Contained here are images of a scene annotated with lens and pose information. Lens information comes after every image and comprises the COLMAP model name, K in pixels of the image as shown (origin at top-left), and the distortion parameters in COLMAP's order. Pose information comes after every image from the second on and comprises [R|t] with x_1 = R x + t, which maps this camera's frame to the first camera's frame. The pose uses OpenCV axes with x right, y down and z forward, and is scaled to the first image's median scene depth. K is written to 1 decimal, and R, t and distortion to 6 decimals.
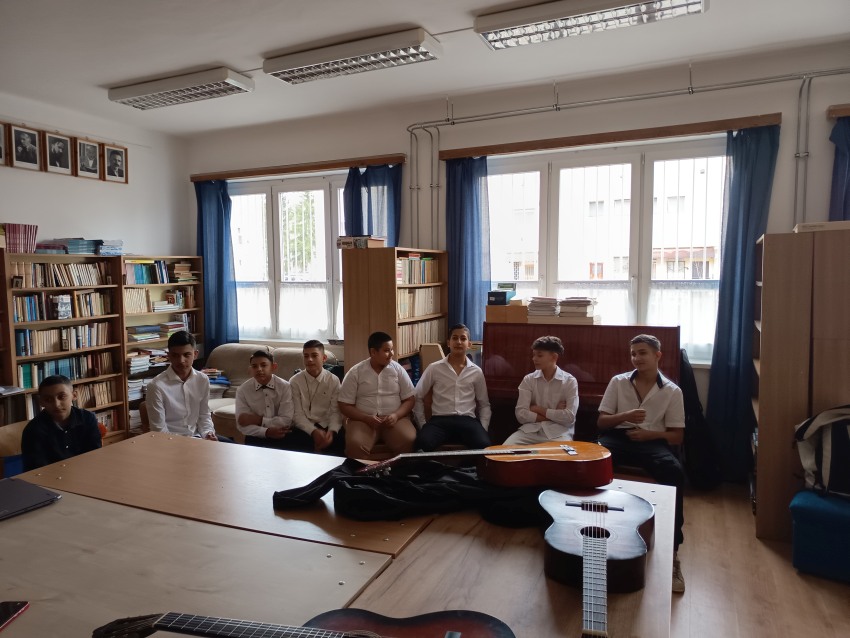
lens RADIAL K [[586.2, 0, 421.8], [0, 586.2, 312.6], [0, 0, 1]] dist [0.003527, 0.000475]
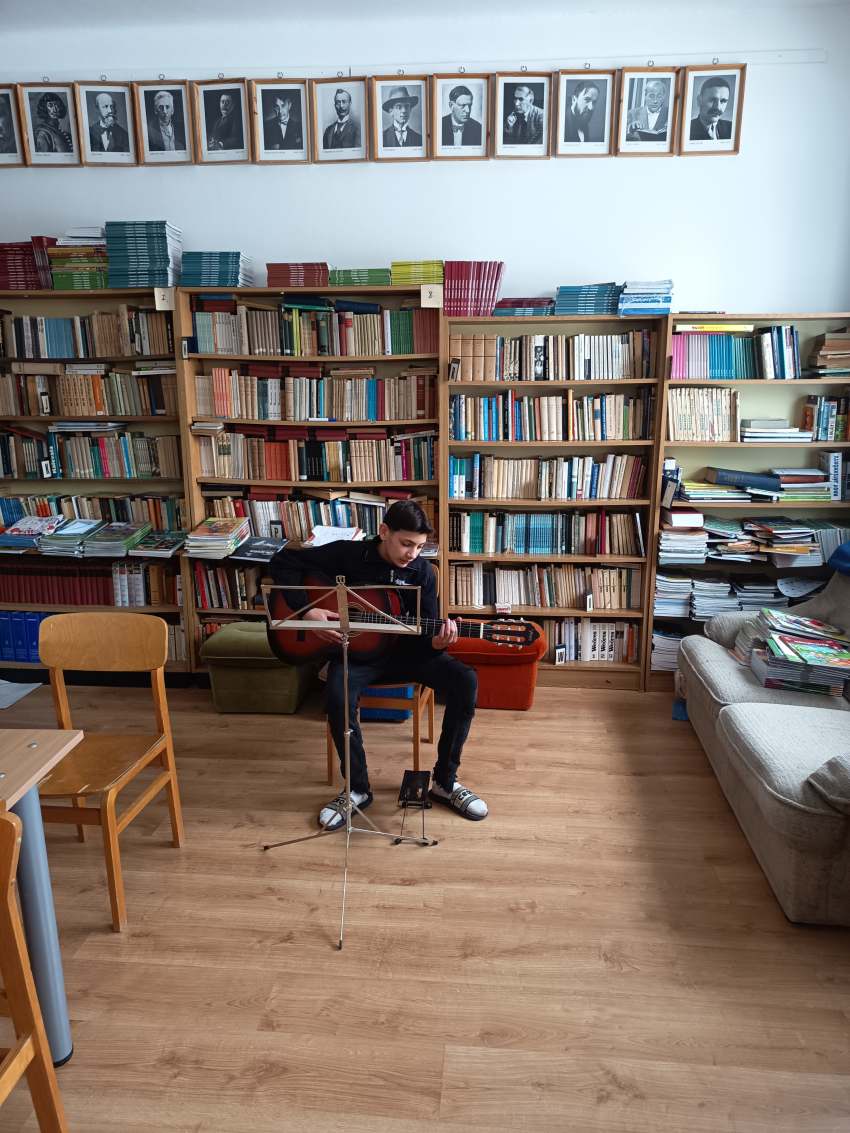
lens RADIAL K [[777.9, 0, 431.5], [0, 777.9, 567.8], [0, 0, 1]] dist [0.075502, -0.143089]
pose [[0.348422, 0.219684, -0.911231, 0.042420], [-0.071531, 0.975544, 0.207839, -0.017753], [0.934605, -0.007235, 0.355615, 0.630632]]
